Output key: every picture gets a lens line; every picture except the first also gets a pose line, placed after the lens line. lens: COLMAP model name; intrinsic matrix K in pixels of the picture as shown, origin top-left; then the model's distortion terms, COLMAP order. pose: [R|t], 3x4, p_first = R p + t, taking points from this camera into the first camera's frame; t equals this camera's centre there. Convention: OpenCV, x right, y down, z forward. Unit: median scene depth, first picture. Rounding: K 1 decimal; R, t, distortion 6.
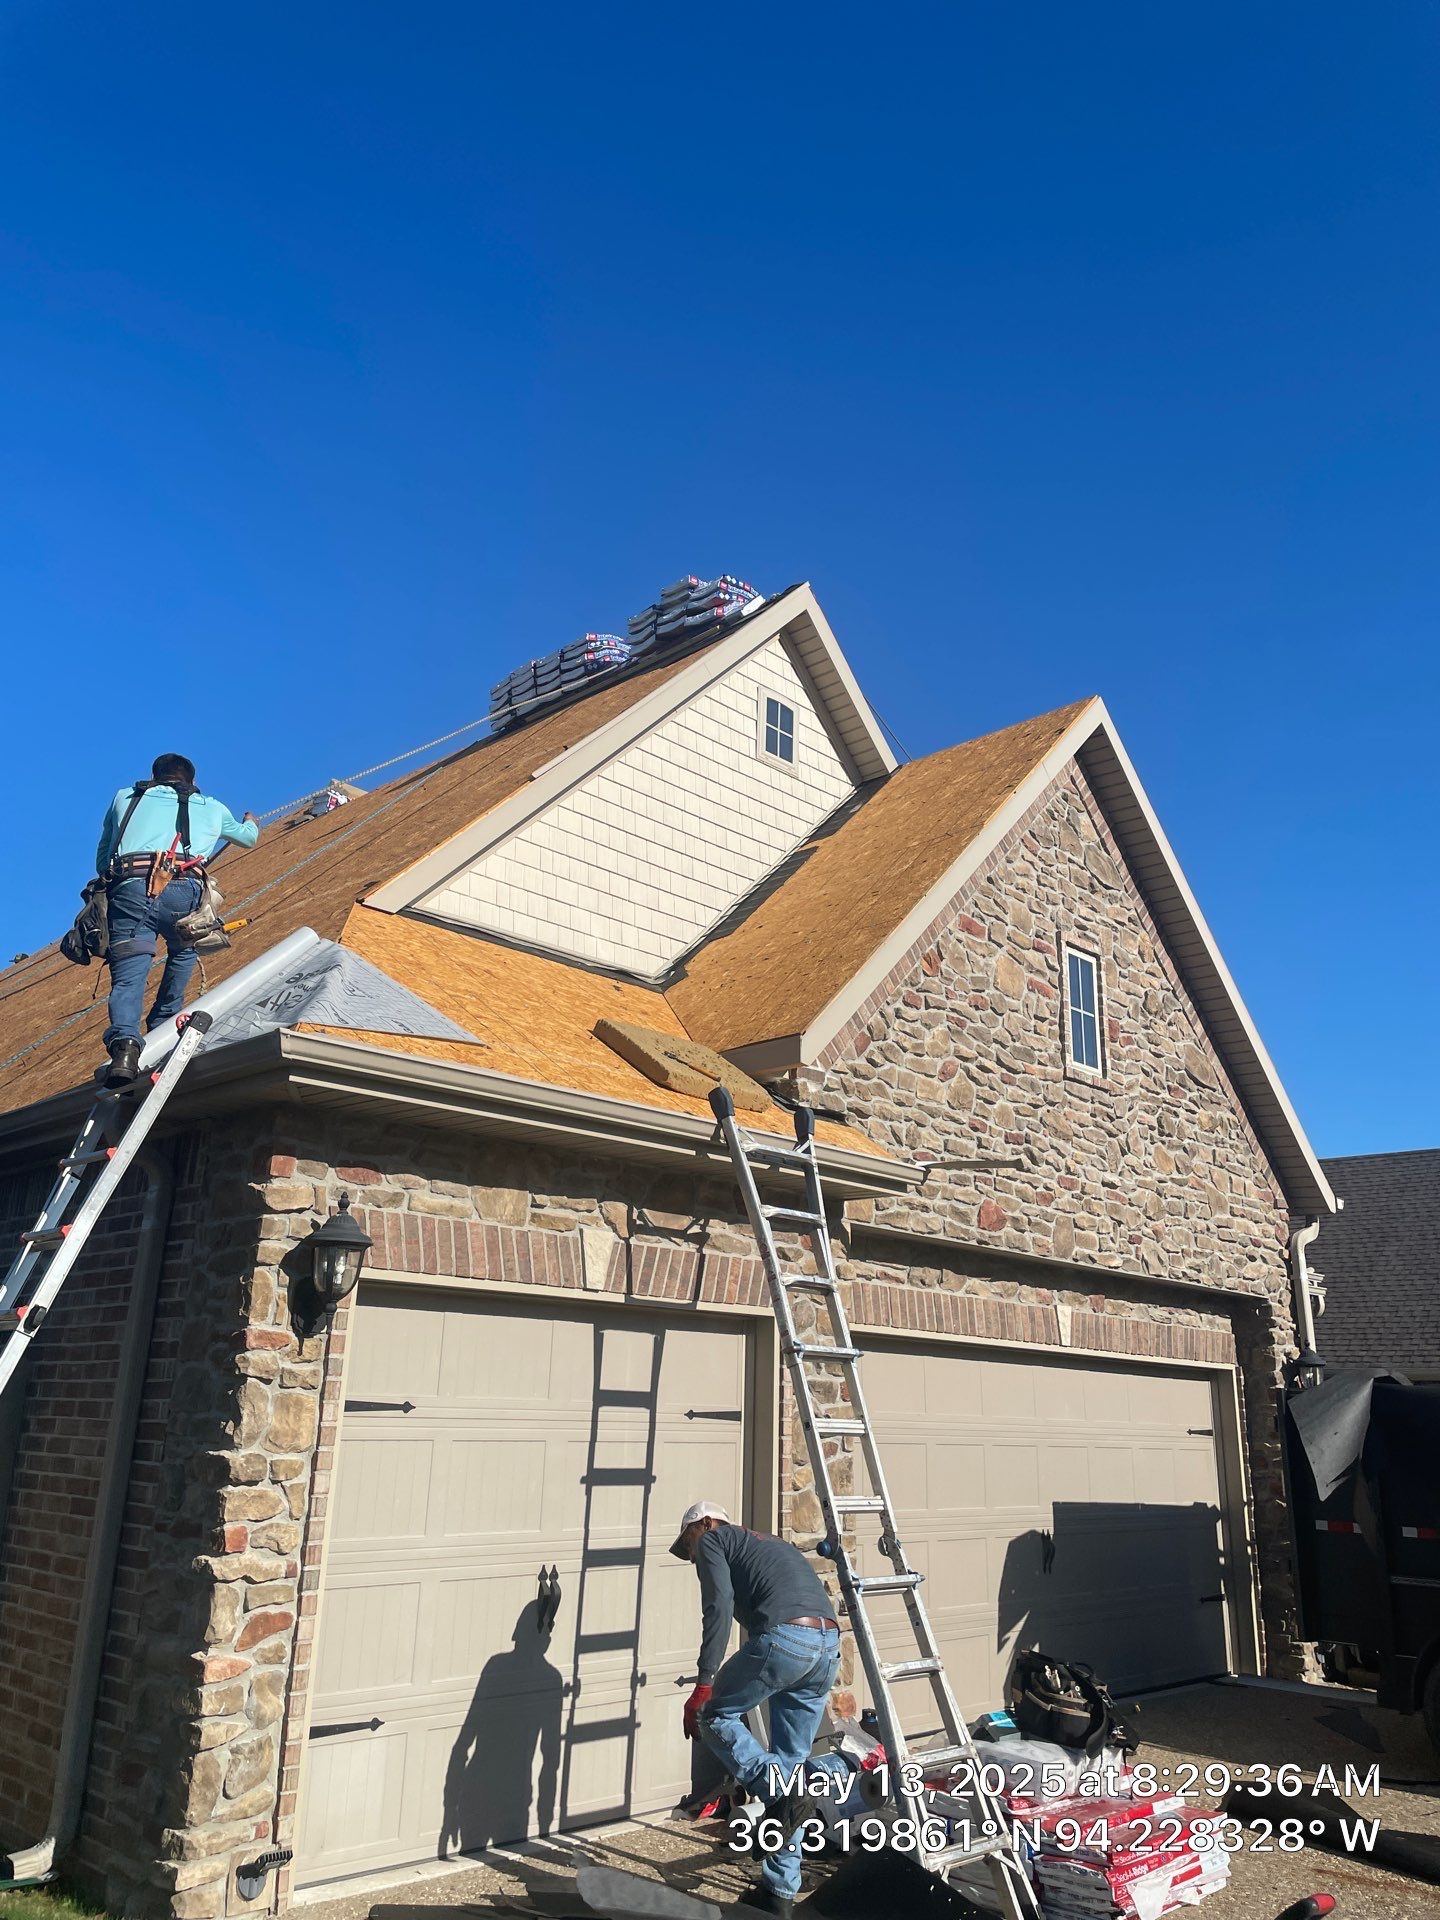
lens RADIAL K [[1445.4, 0, 716.2], [0, 1445.4, 930.2], [0, 0, 1]] dist [0.098127, -0.123735]
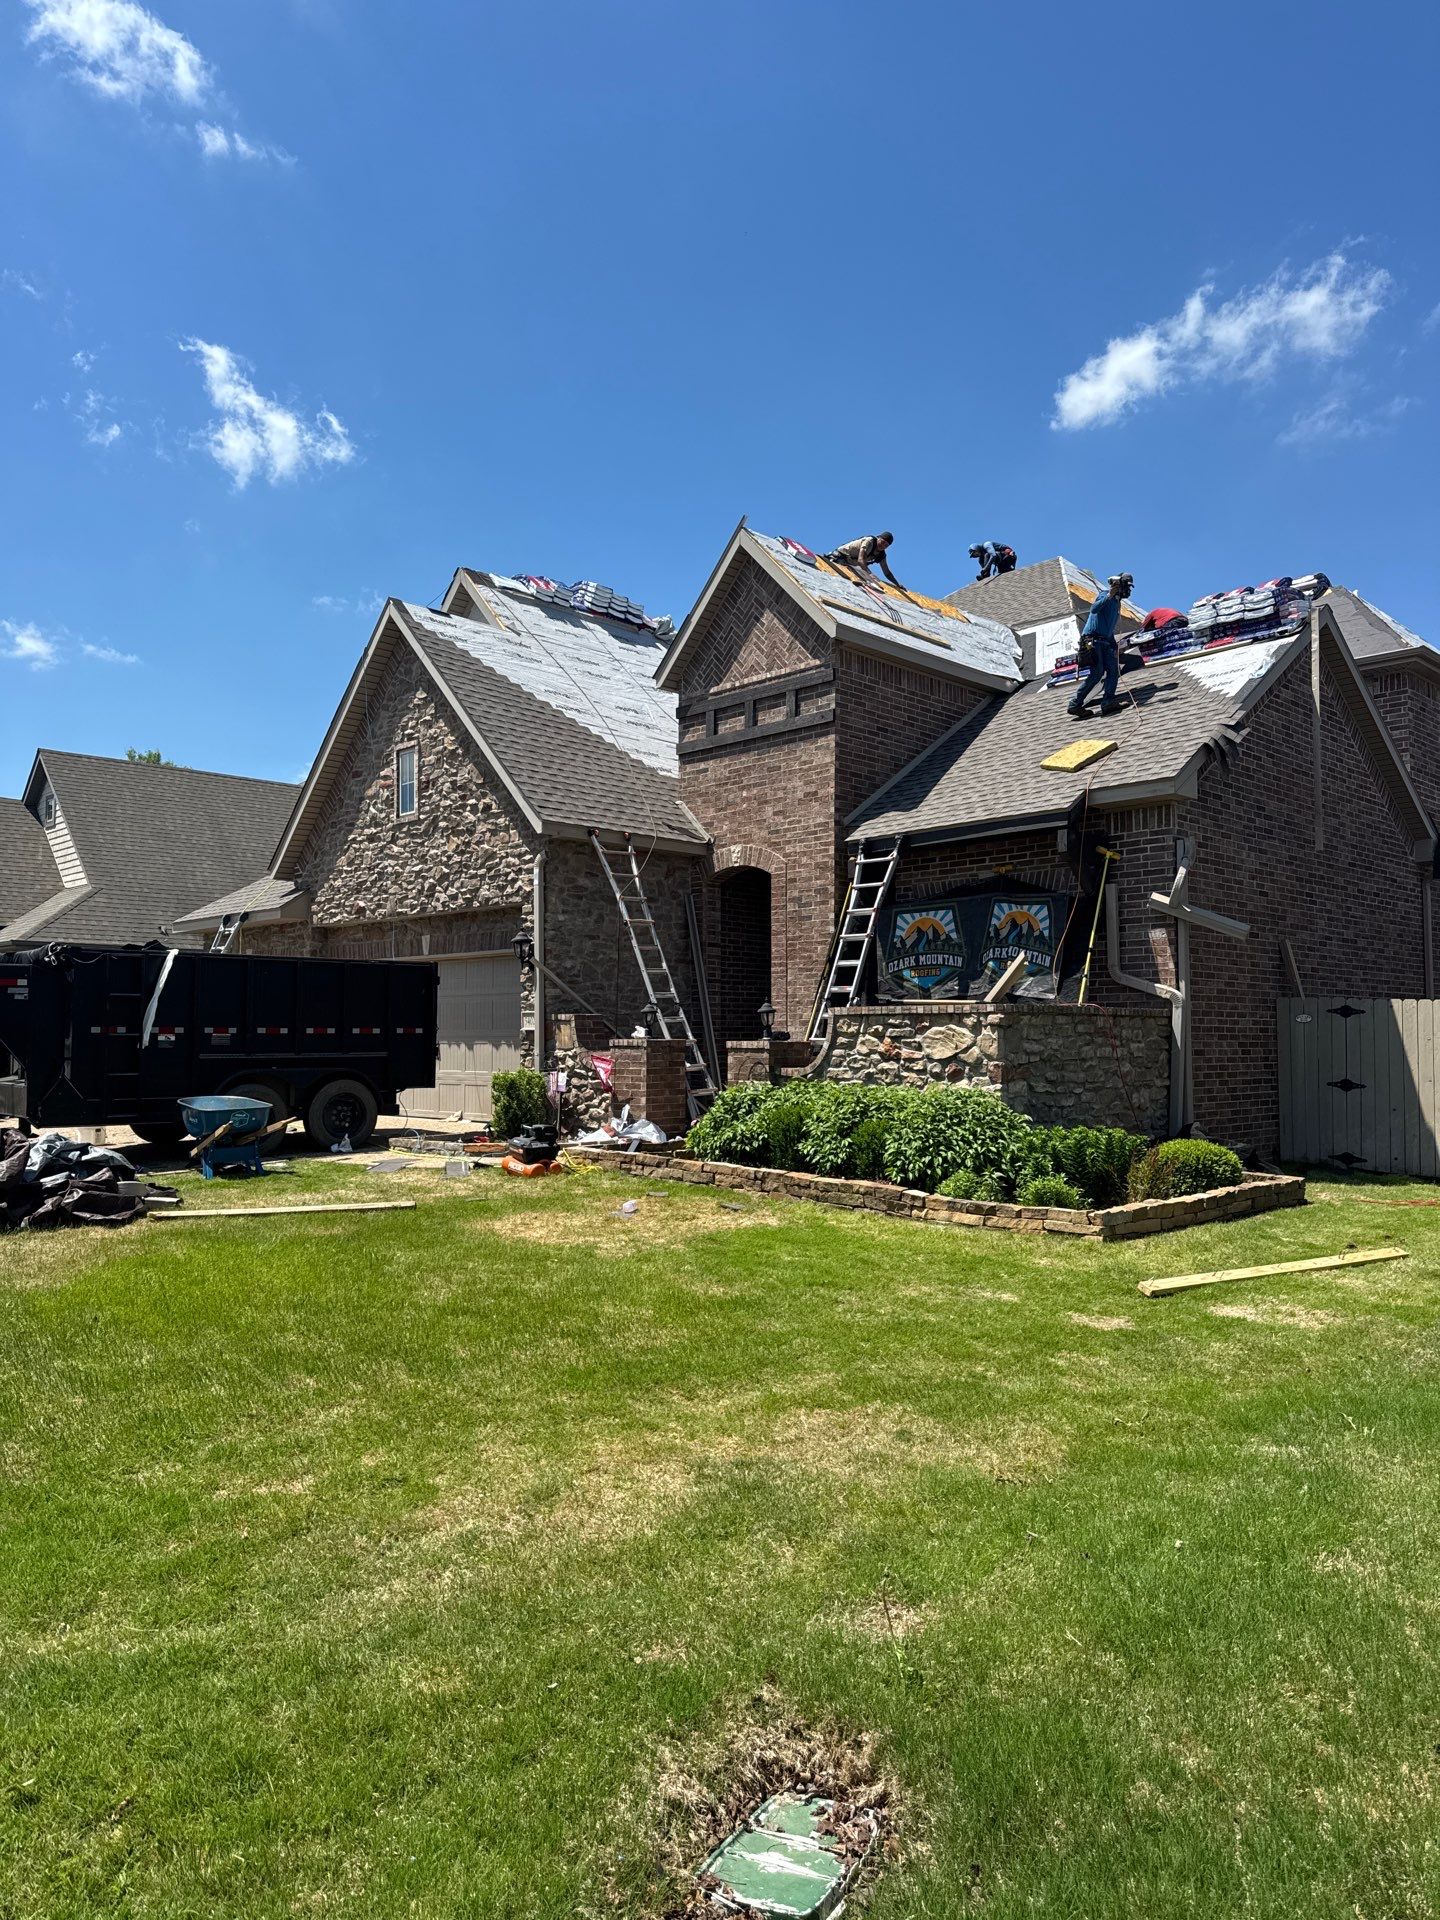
lens RADIAL K [[1432.9, 0, 697.9], [0, 1432.9, 953.6], [0, 0, 1]] dist [0.136843, -0.354919]
pose [[-0.024246, -0.094161, -0.995262, 2.253728], [0.317452, 0.943302, -0.096979, 0.610401], [0.947964, -0.318299, 0.007021, 1.385898]]
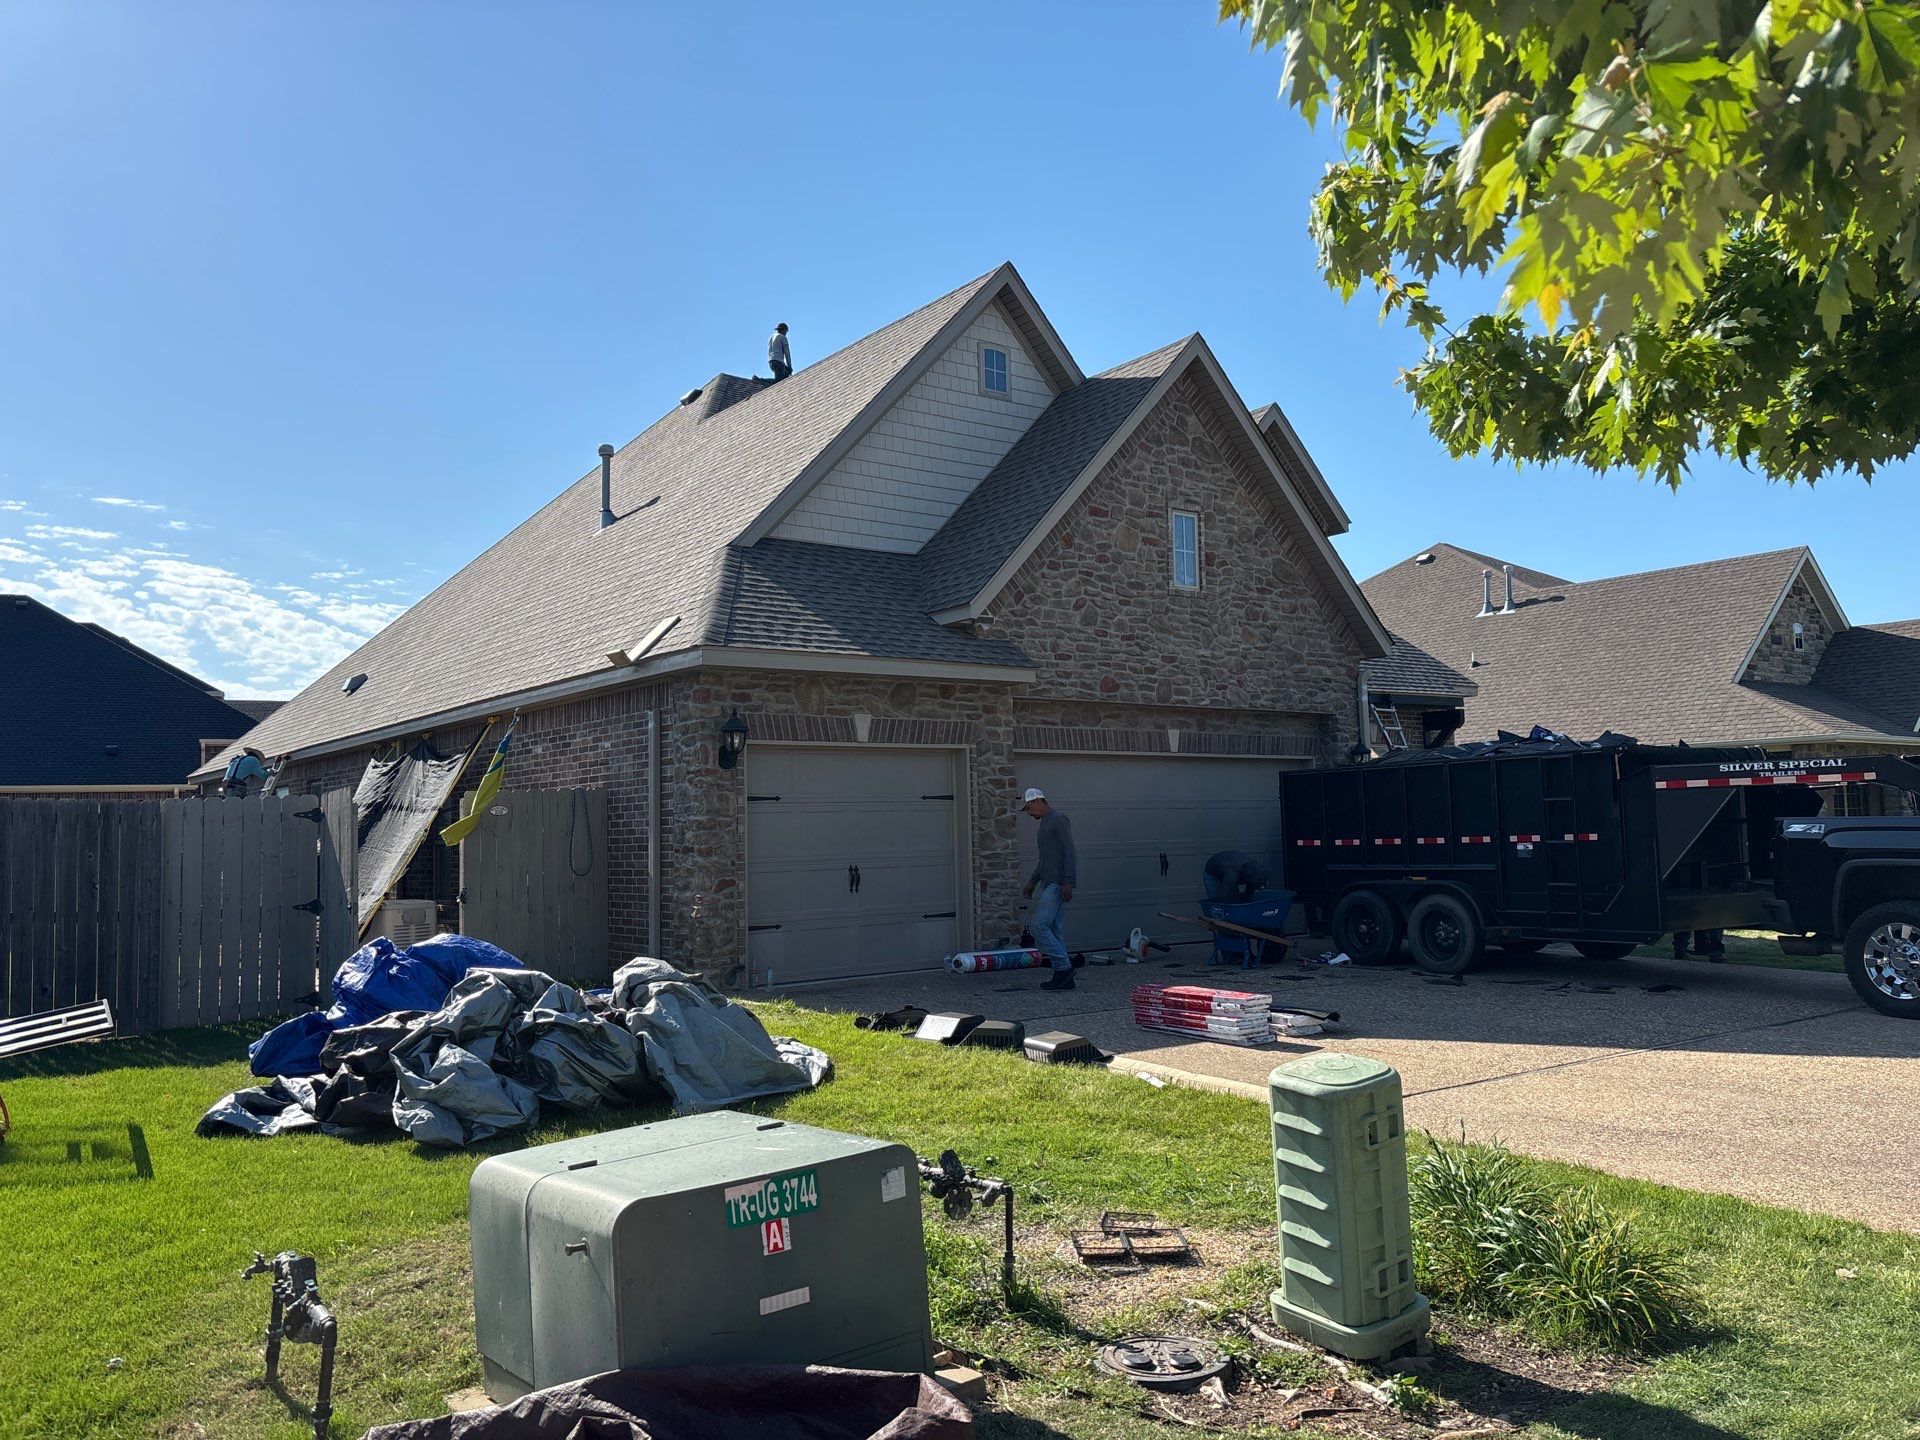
lens RADIAL K [[1437.9, 0, 960.0], [0, 1437.9, 720.0], [0, 0, 1]] dist [0.195526, -0.359262]
pose [[0.988203, -0.062569, -0.139785, 0.237803], [0.094214, 0.967956, 0.232776, -0.171601], [0.120742, -0.243199, 0.962432, -0.658616]]
